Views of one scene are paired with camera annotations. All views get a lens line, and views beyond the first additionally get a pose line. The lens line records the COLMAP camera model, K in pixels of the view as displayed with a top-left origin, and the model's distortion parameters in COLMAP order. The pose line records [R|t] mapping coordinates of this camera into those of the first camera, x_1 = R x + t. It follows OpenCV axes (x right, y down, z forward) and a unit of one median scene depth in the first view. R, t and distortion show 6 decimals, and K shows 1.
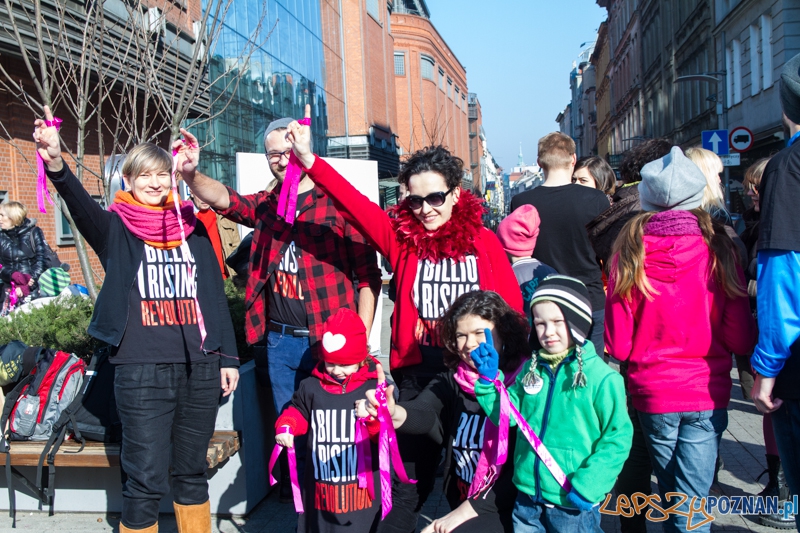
lens RADIAL K [[997.9, 0, 400.0], [0, 997.9, 266.5], [0, 0, 1]] dist [0.051967, -0.012774]
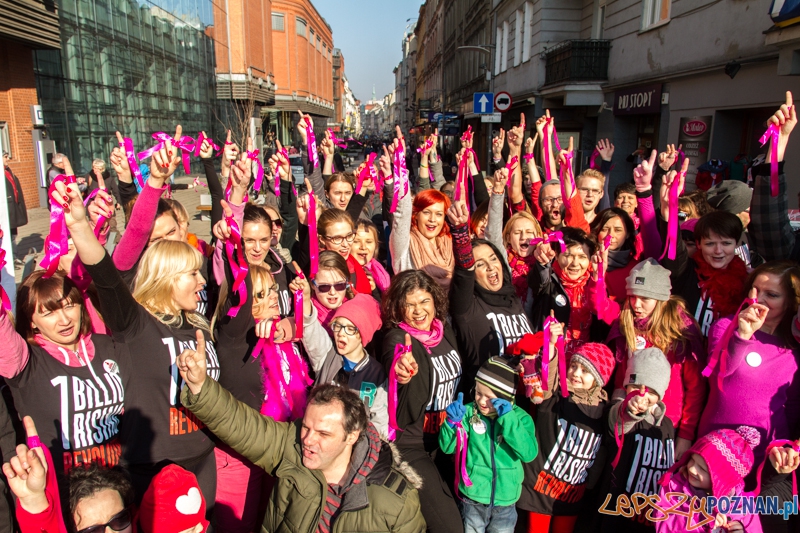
lens RADIAL K [[603.5, 0, 397.5], [0, 603.5, 273.8], [0, 0, 1]] dist [0.016897, -0.011875]
pose [[0.986008, 0.018685, 0.165647, 0.035838], [-0.048592, 0.982760, 0.178385, -0.018070], [-0.159458, -0.183938, 0.969917, 0.100393]]
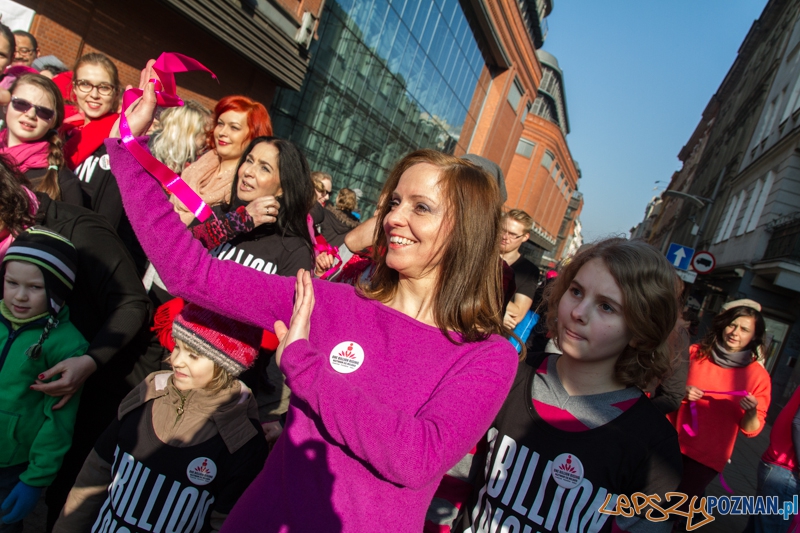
lens RADIAL K [[603.5, 0, 397.5], [0, 603.5, 273.8], [0, 0, 1]] dist [0.016897, -0.011875]
pose [[0.907974, 0.378225, -0.180359, 0.068889], [-0.375150, 0.925492, 0.052214, -0.009833], [0.186669, 0.020252, 0.982214, 0.120967]]
